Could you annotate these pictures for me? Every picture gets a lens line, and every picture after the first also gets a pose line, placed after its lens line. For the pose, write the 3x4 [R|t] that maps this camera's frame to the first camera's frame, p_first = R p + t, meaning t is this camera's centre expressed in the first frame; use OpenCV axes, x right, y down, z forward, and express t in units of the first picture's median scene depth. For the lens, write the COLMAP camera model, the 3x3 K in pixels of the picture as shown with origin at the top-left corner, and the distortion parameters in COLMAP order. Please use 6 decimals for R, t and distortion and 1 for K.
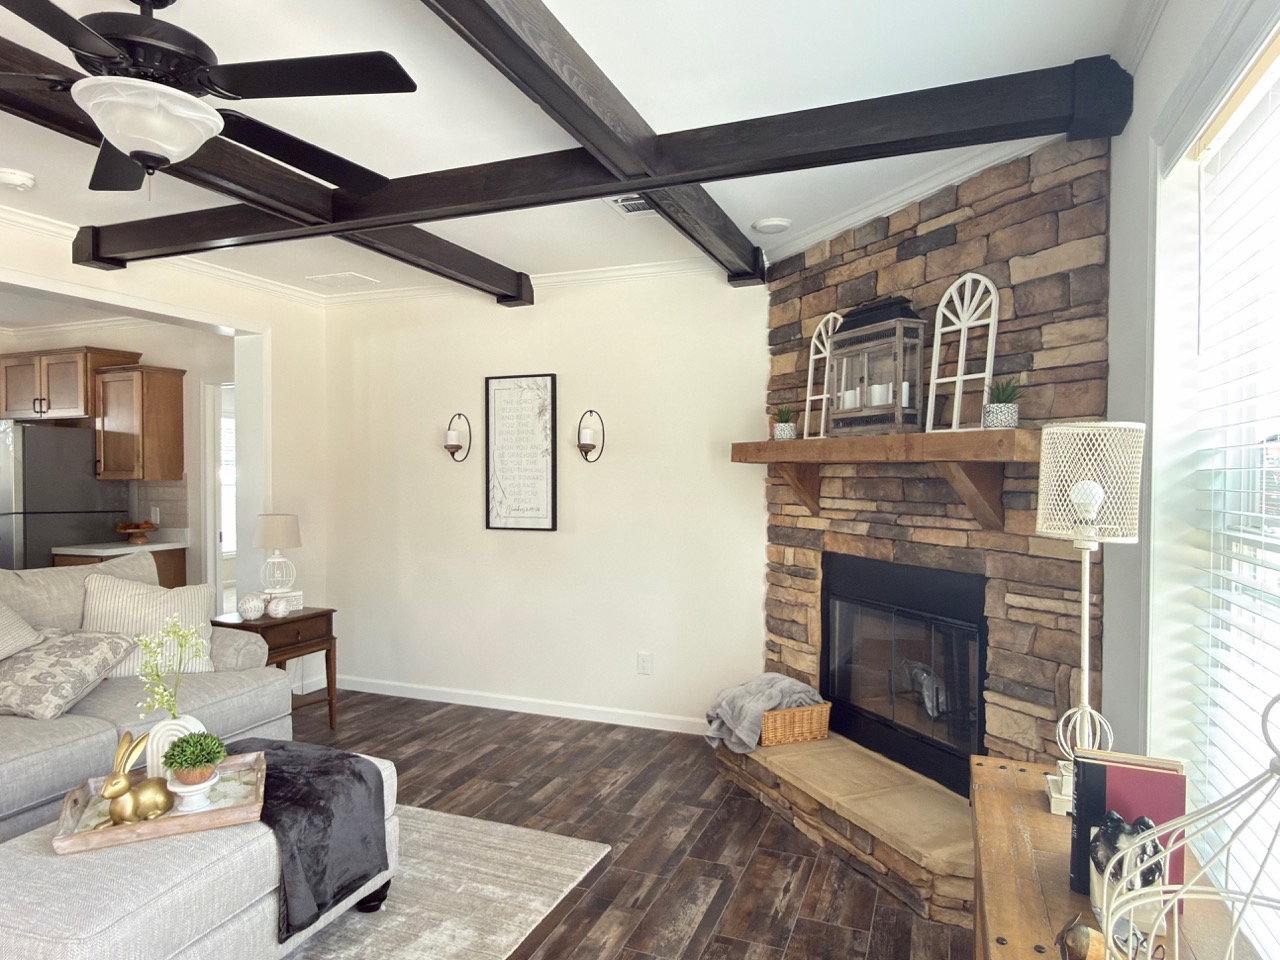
lens RADIAL K [[797.1, 0, 638.6], [0, 797.1, 479.9], [0, 0, 1]] dist [-0.006487, 0.005865]
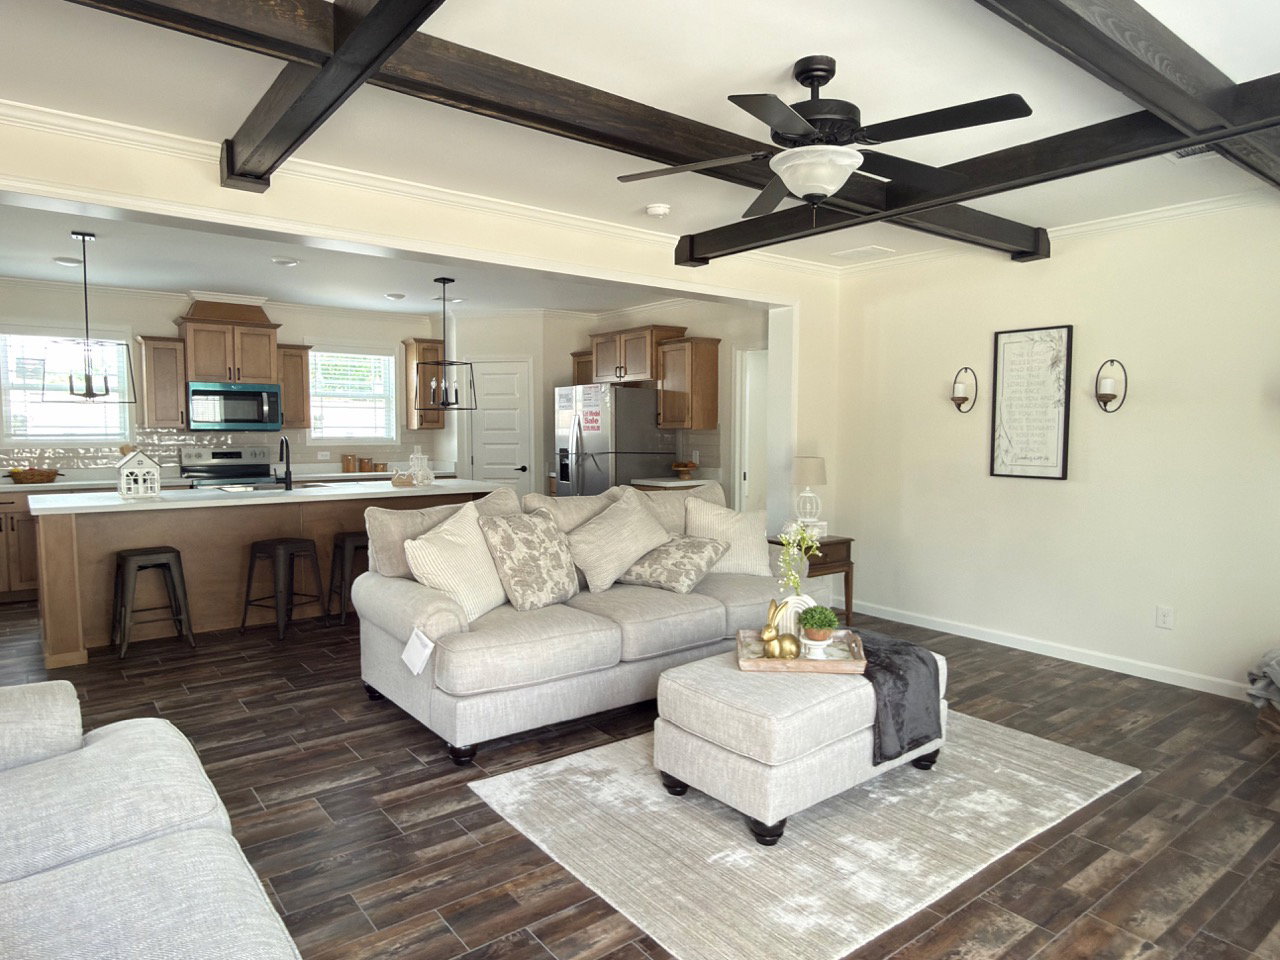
lens RADIAL K [[797.1, 0, 638.0], [0, 797.1, 480.8], [0, 0, 1]] dist [-0.006487, 0.005865]
pose [[0.859397, 0.038100, -0.509887, -0.077361], [-0.007965, 0.998096, 0.061156, 0.009714], [0.511246, -0.048496, 0.858065, -0.223899]]
